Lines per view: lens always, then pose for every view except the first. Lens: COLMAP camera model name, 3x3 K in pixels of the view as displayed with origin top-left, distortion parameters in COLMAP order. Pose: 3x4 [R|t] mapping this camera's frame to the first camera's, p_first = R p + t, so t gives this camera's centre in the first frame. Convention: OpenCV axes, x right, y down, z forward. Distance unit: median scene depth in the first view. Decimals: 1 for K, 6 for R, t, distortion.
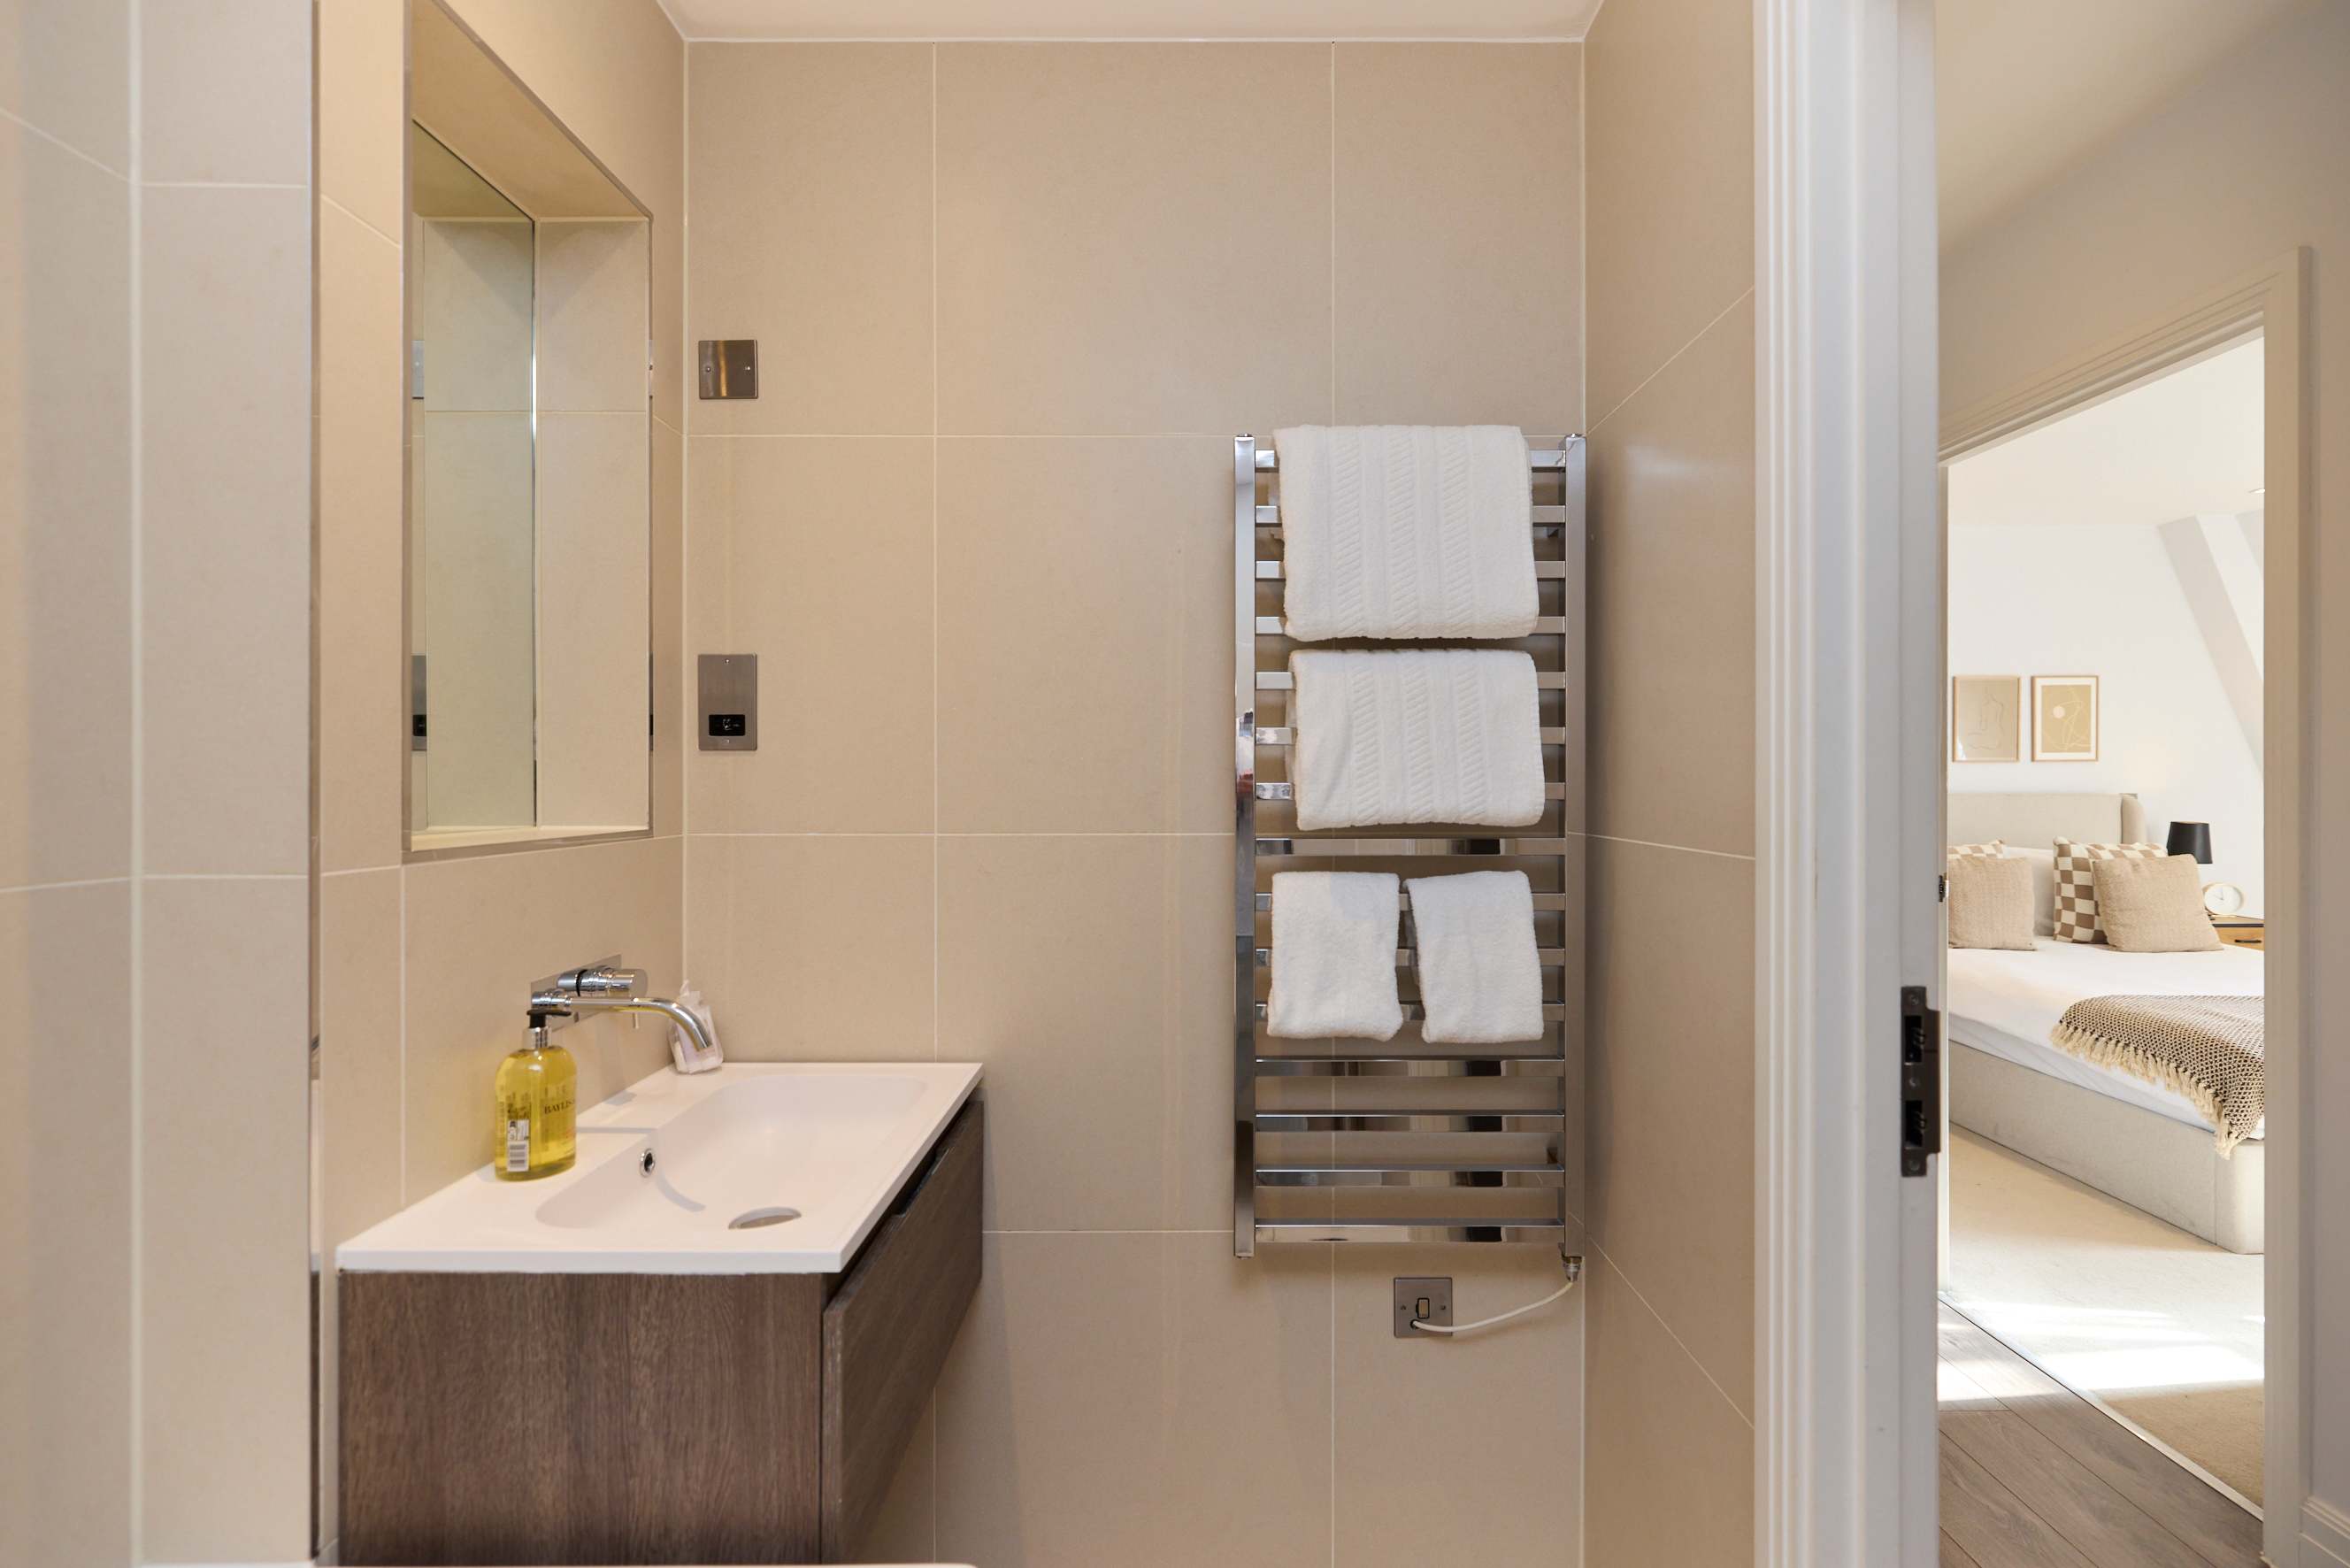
lens RADIAL K [[1016.4, 0, 1175.0], [0, 1016.4, 784.0], [0, 0, 1]] dist [-0.002895, -0.000542]
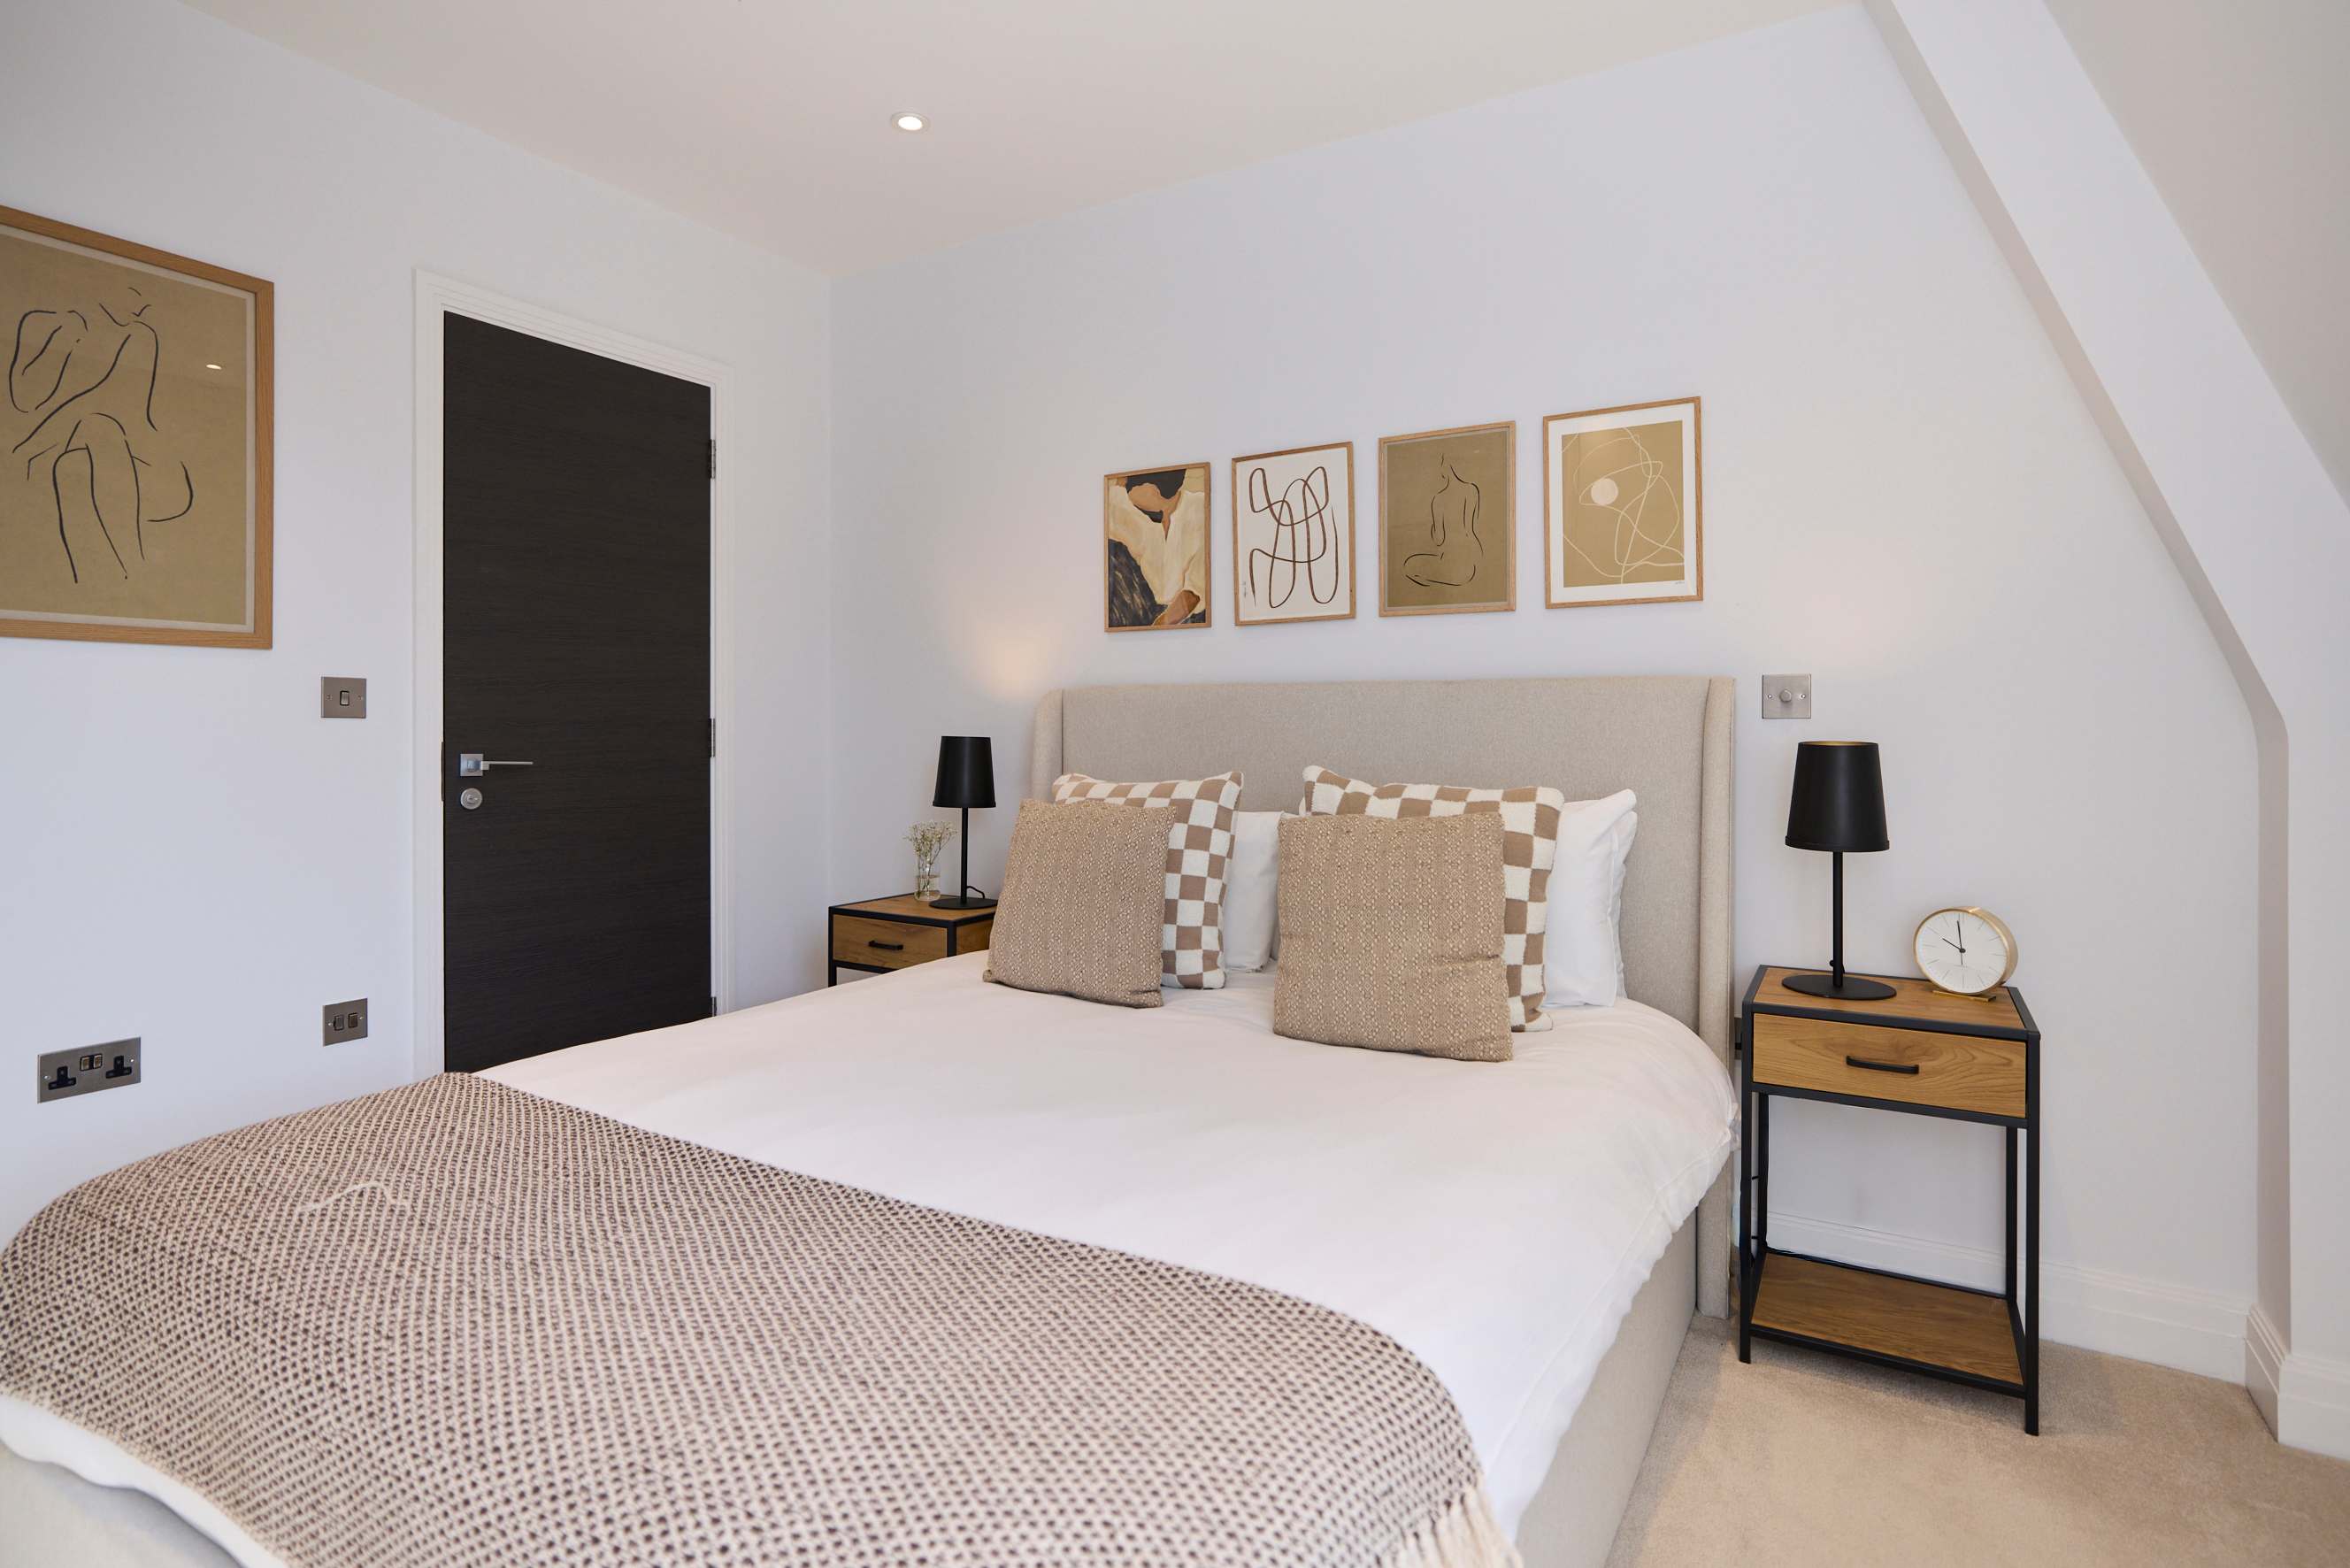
lens RADIAL K [[1195.3, 0, 1162.1], [0, 1195.3, 728.2], [0, 0, 1]] dist [-0.036991, 0.015443]
pose [[0.858821, 0.004978, -0.512251, 1.100088], [-0.005993, 0.999982, -0.000330, 0.036550], [0.512240, 0.003353, 0.858836, 0.523782]]
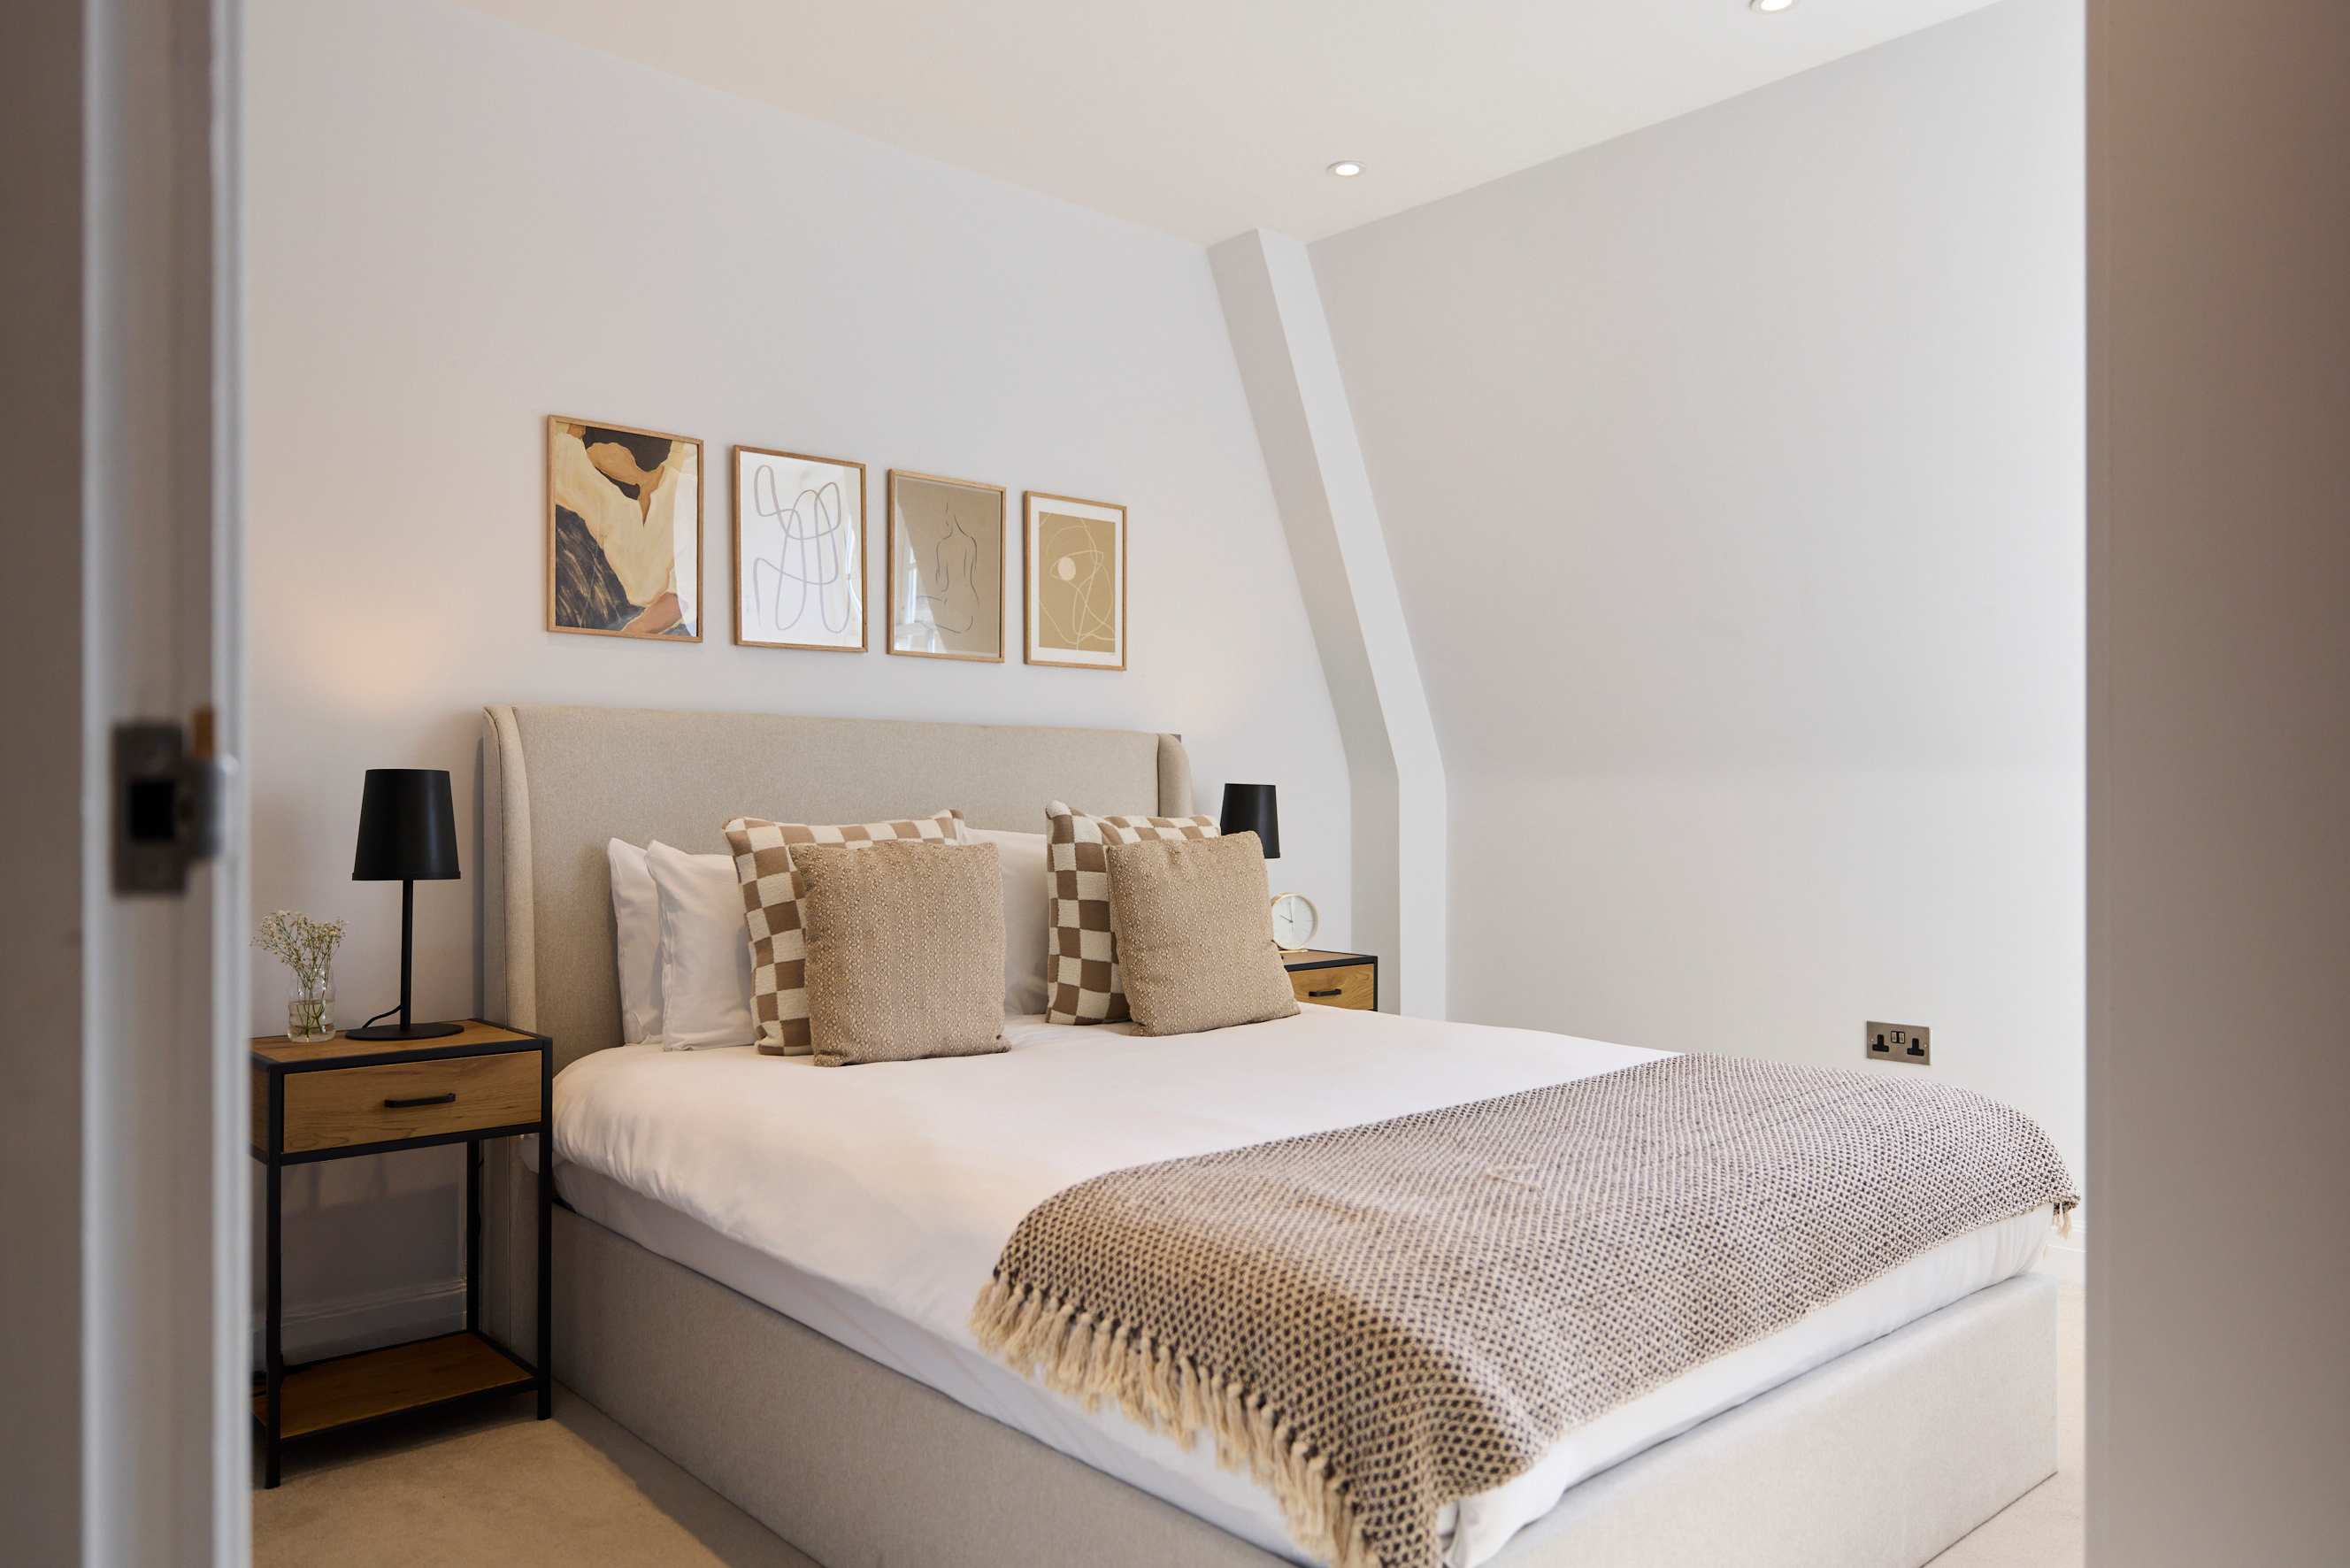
lens RADIAL K [[1618.6, 0, 1175.7], [0, 1618.6, 813.0], [0, 0, 1]] dist [0.000101, -0.000509]
pose [[0.734033, 0.001010, 0.679113, 0.410232], [0.002442, 0.999989, -0.004126, 0.061834], [-0.679109, 0.004687, 0.734023, 0.418303]]
